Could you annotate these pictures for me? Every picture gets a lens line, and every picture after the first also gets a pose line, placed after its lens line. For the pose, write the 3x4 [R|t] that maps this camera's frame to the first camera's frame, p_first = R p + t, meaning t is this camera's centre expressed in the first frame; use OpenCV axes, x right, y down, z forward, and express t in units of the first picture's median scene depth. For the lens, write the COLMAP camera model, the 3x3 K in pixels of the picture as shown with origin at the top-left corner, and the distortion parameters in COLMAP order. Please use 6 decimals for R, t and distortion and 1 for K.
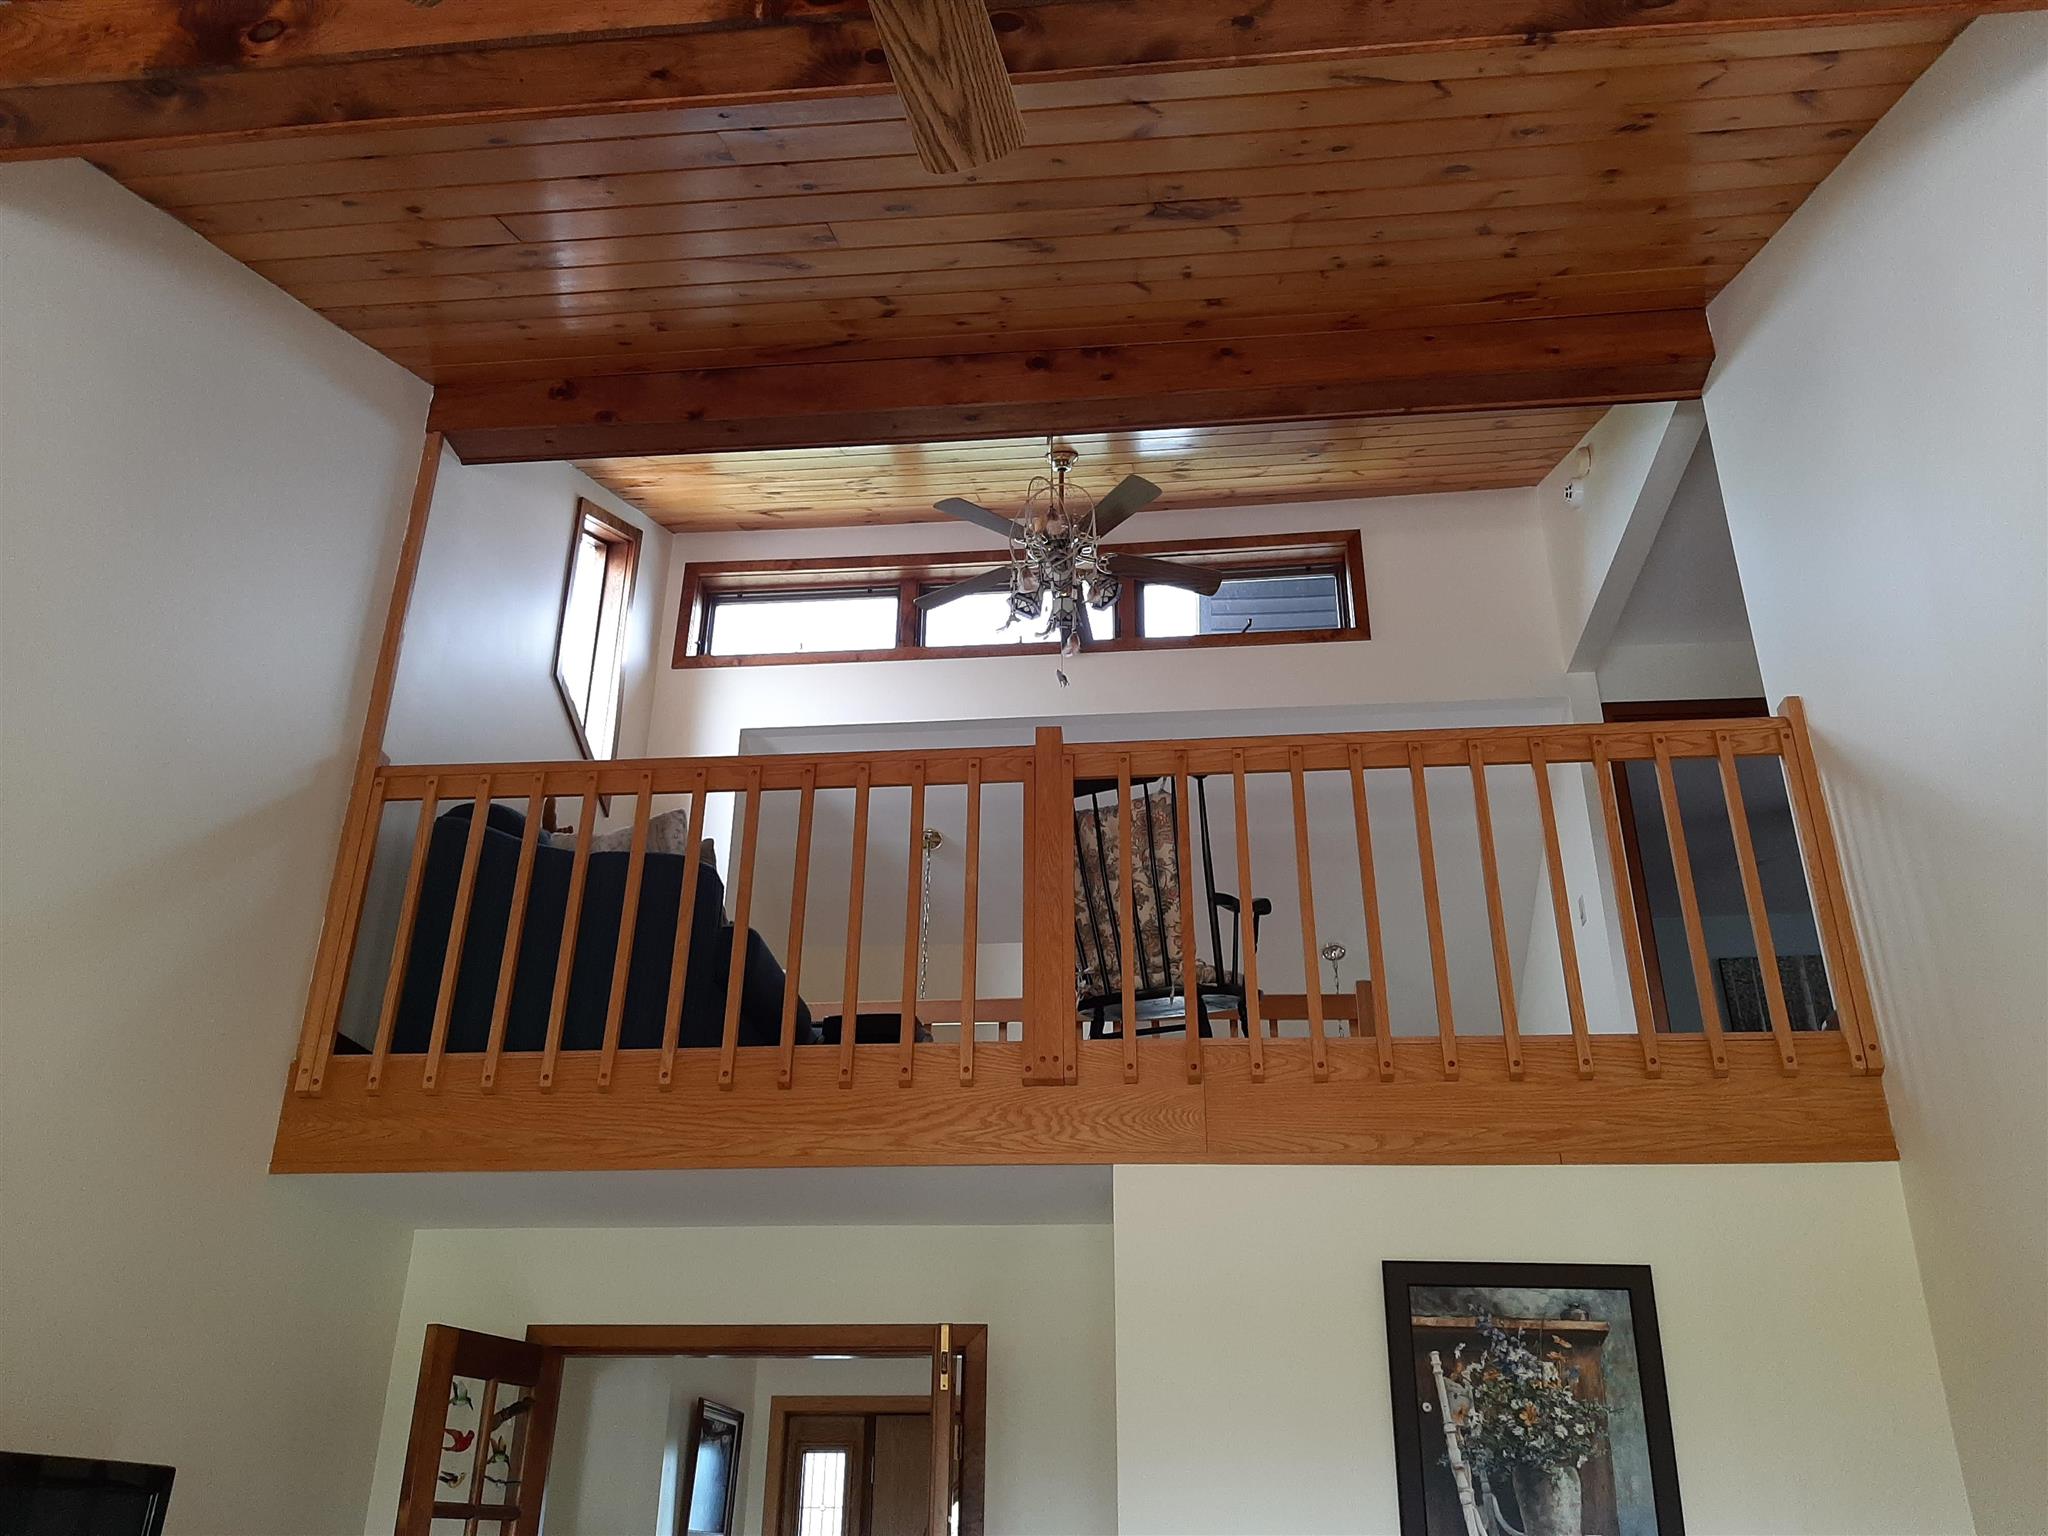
lens RADIAL K [[1580.8, 0, 1017.5], [0, 1580.8, 780.5], [0, 0, 1]] dist [0.102086, -0.178495]
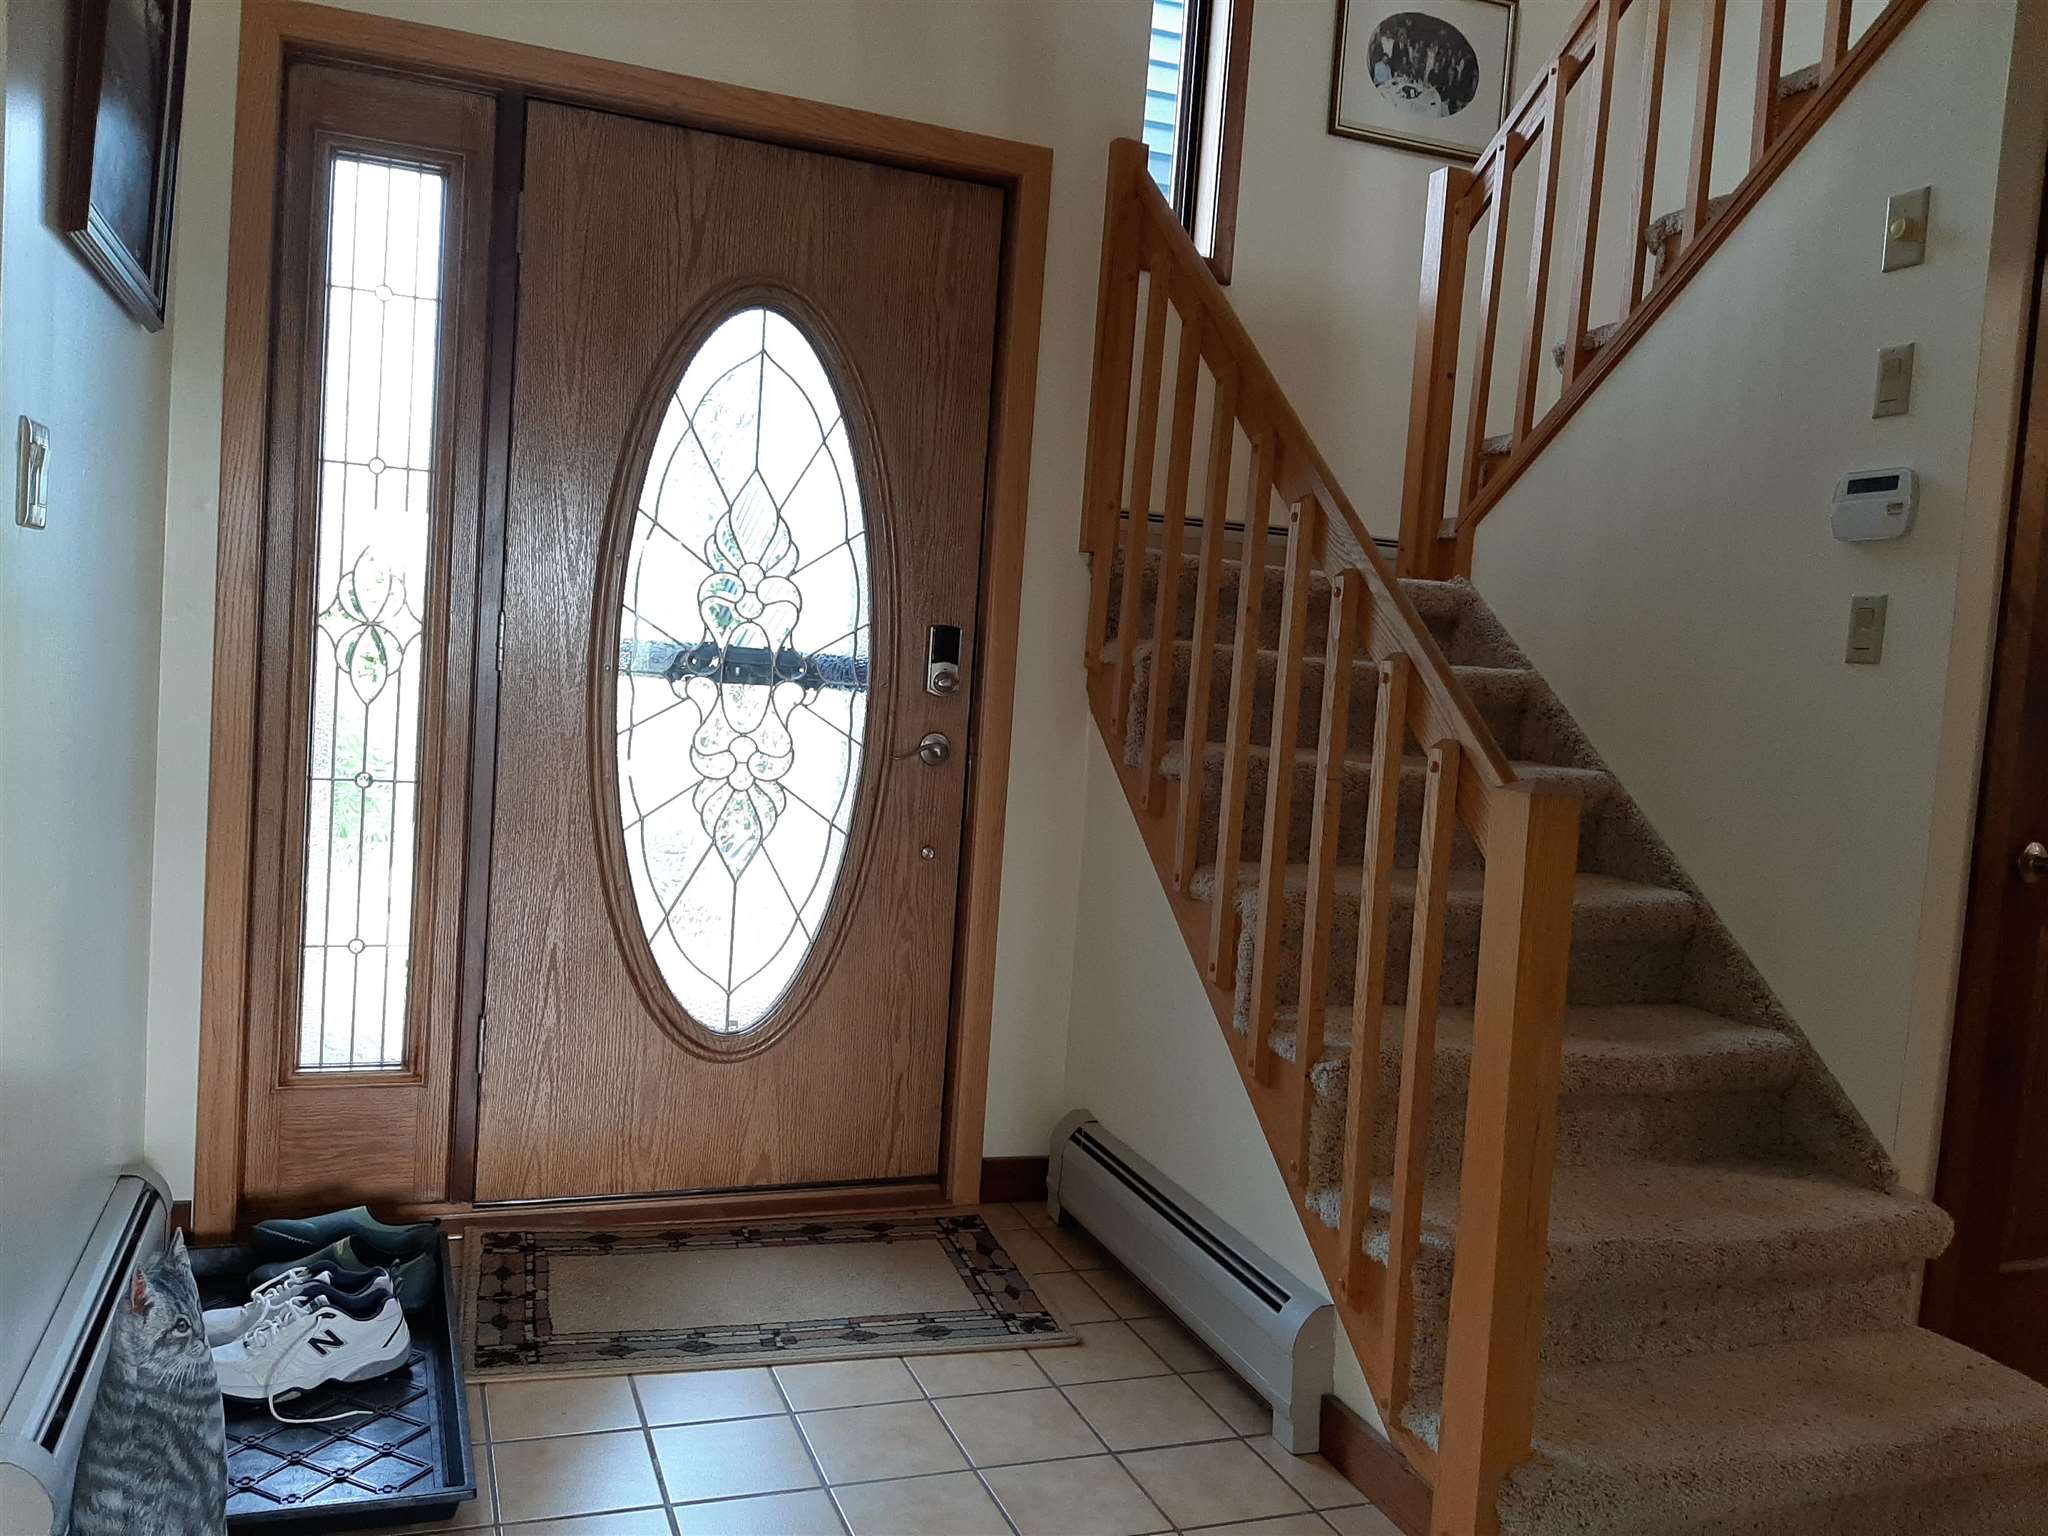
lens RADIAL K [[1580.8, 0, 1026.4], [0, 1580.8, 780.7], [0, 0, 1]] dist [0.102086, -0.178495]
pose [[0.885943, 0.022223, 0.463261, -0.269971], [-0.256213, 0.856054, 0.448918, 0.555355], [-0.386600, -0.516409, 0.764108, 0.932214]]
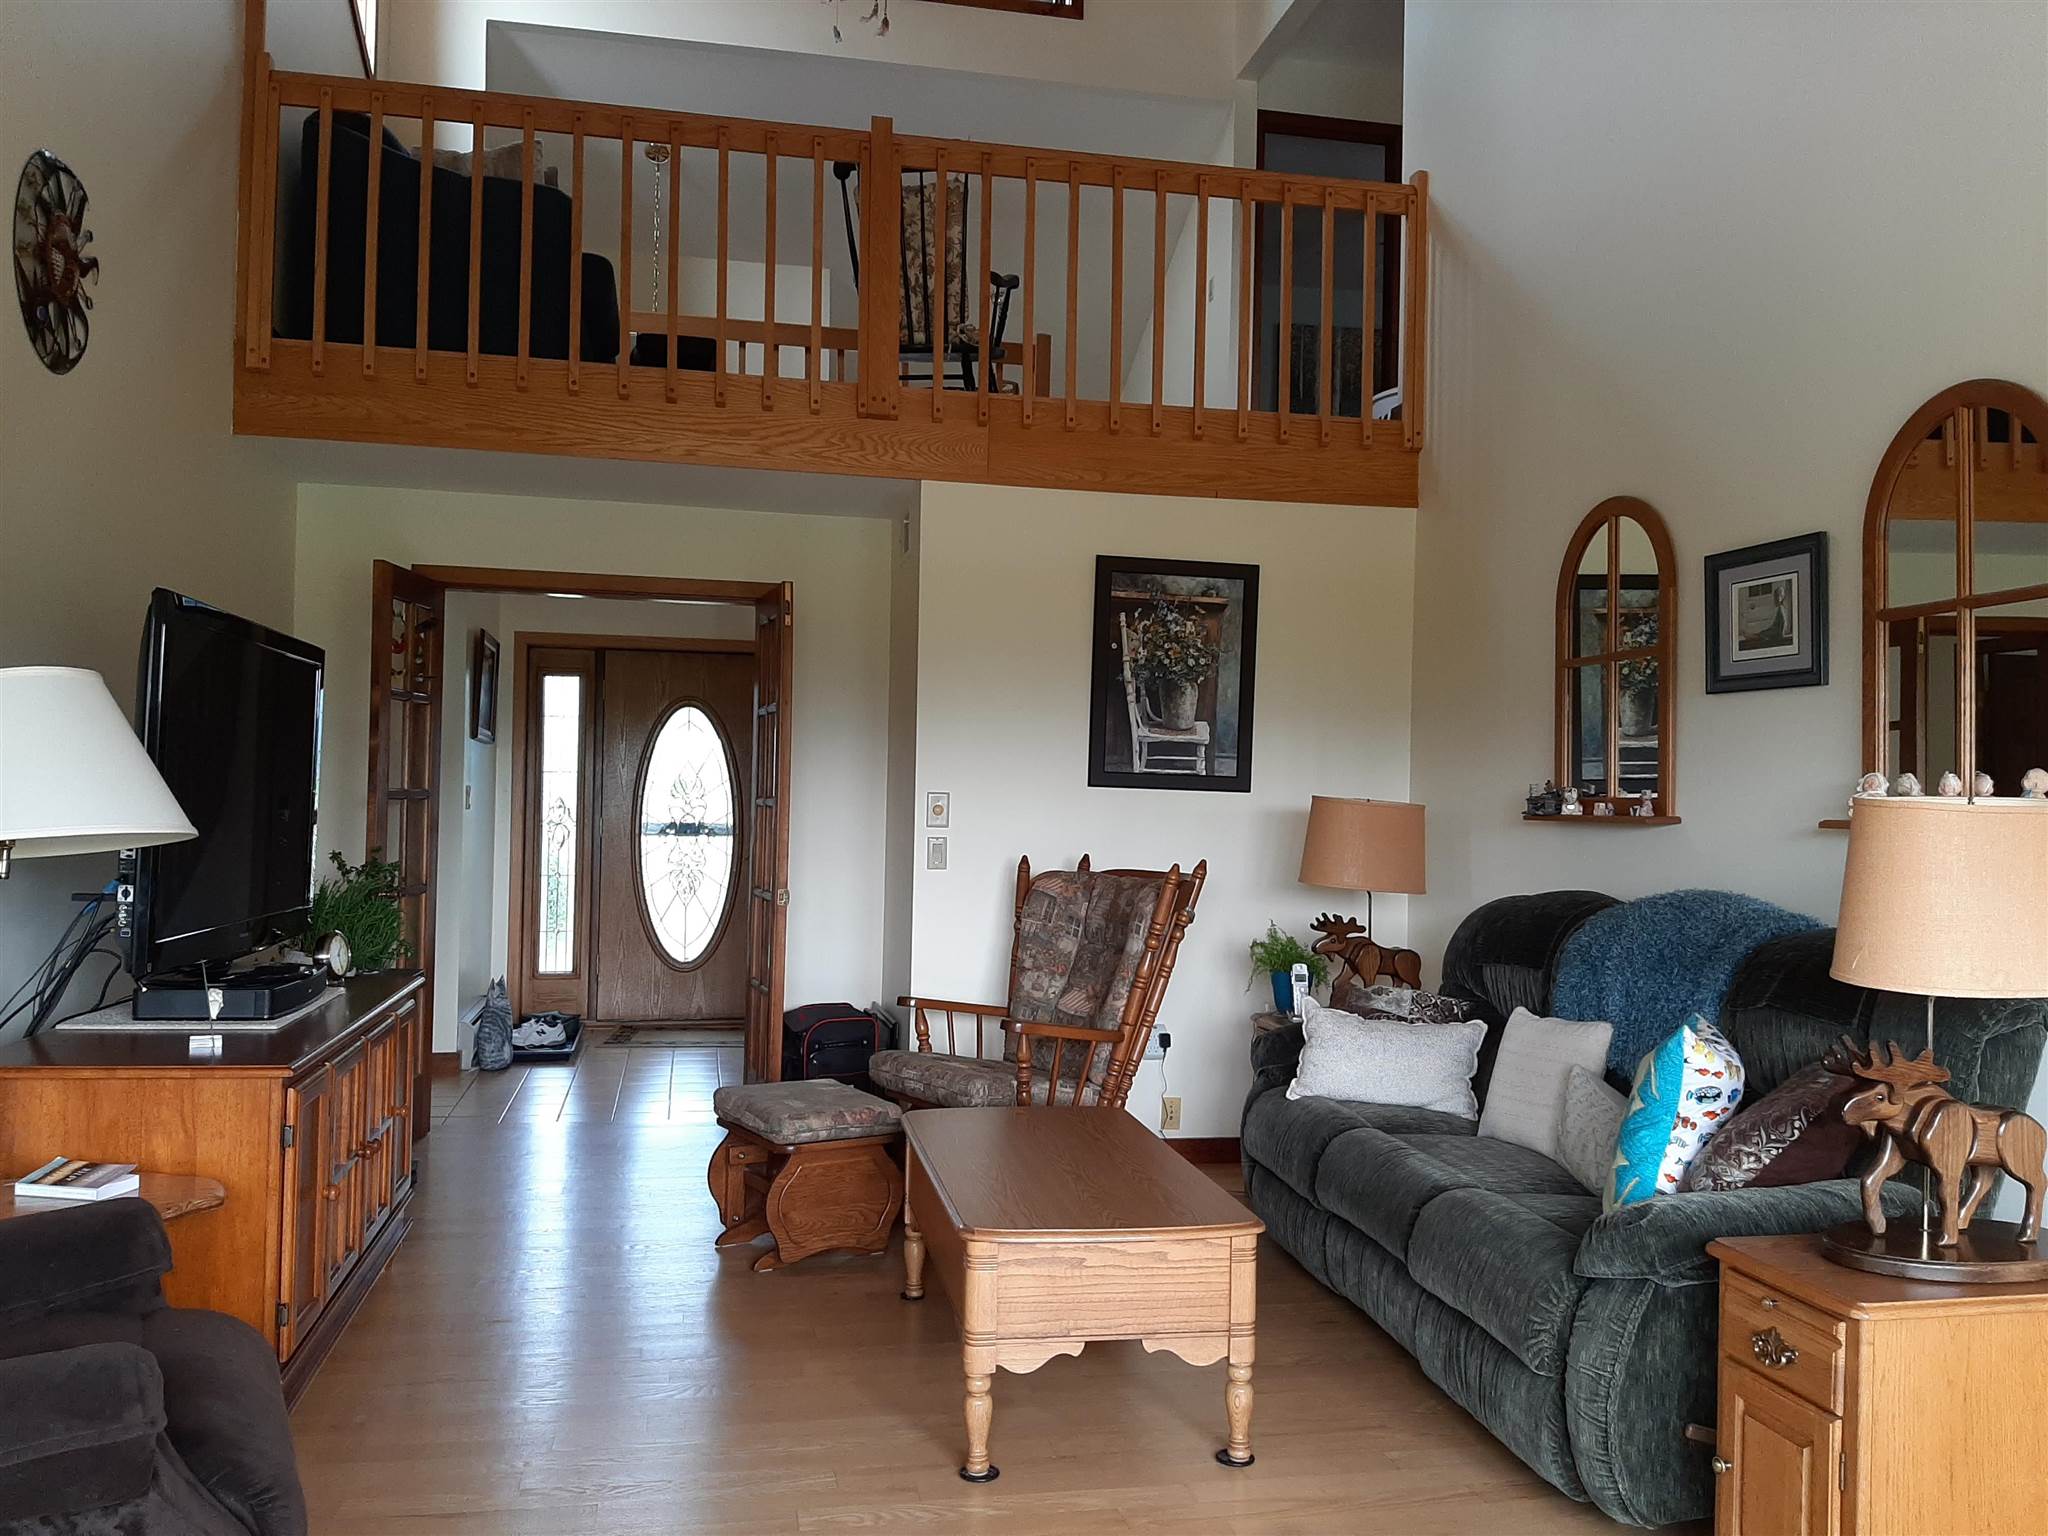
lens RADIAL K [[1580.8, 0, 1020.4], [0, 1580.8, 776.1], [0, 0, 1]] dist [0.102086, -0.178495]
pose [[0.952833, 0.009452, 0.303347, -0.259763], [-0.137276, 0.904847, 0.402998, -0.090721], [-0.270673, -0.425633, 0.863466, -0.317000]]
